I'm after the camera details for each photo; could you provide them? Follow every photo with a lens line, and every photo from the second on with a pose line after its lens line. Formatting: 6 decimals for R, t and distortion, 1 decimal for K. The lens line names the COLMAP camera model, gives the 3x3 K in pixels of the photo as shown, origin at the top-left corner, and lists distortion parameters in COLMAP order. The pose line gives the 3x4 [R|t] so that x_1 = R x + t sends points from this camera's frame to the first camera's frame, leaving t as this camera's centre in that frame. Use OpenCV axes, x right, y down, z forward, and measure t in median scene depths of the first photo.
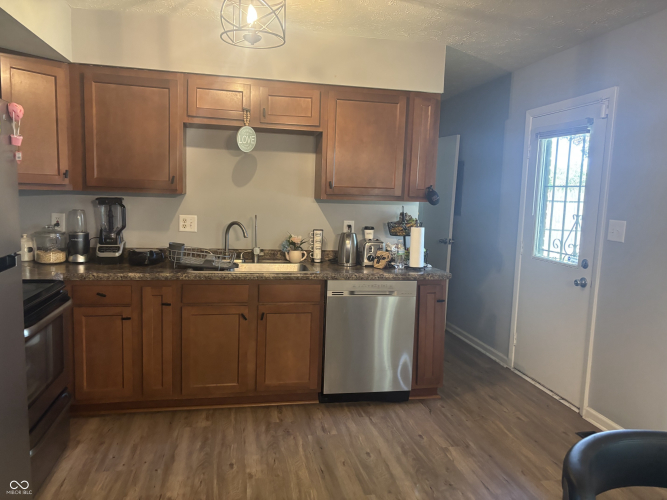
lens RADIAL K [[500.2, 0, 334.2], [0, 500.2, 250.4], [0, 0, 1]] dist [0.026506, -0.018951]
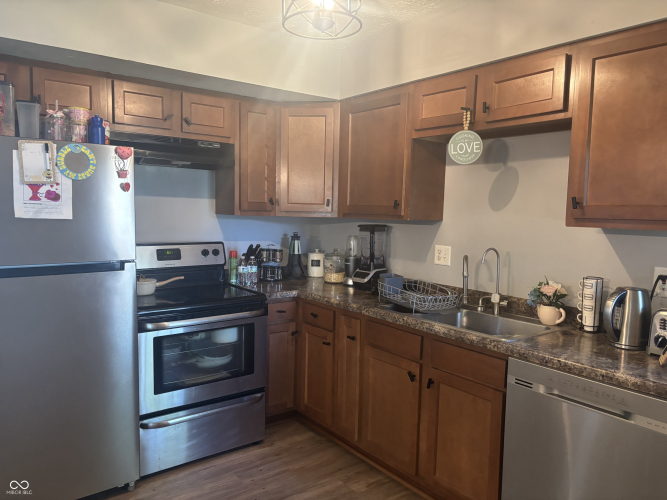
lens RADIAL K [[500.2, 0, 334.1], [0, 500.2, 250.7], [0, 0, 1]] dist [0.026506, -0.018951]
pose [[0.444782, 0.050079, -0.894238, 0.422903], [-0.113278, 0.993563, -0.000702, -0.043603], [0.888447, 0.101610, 0.447591, 0.495999]]
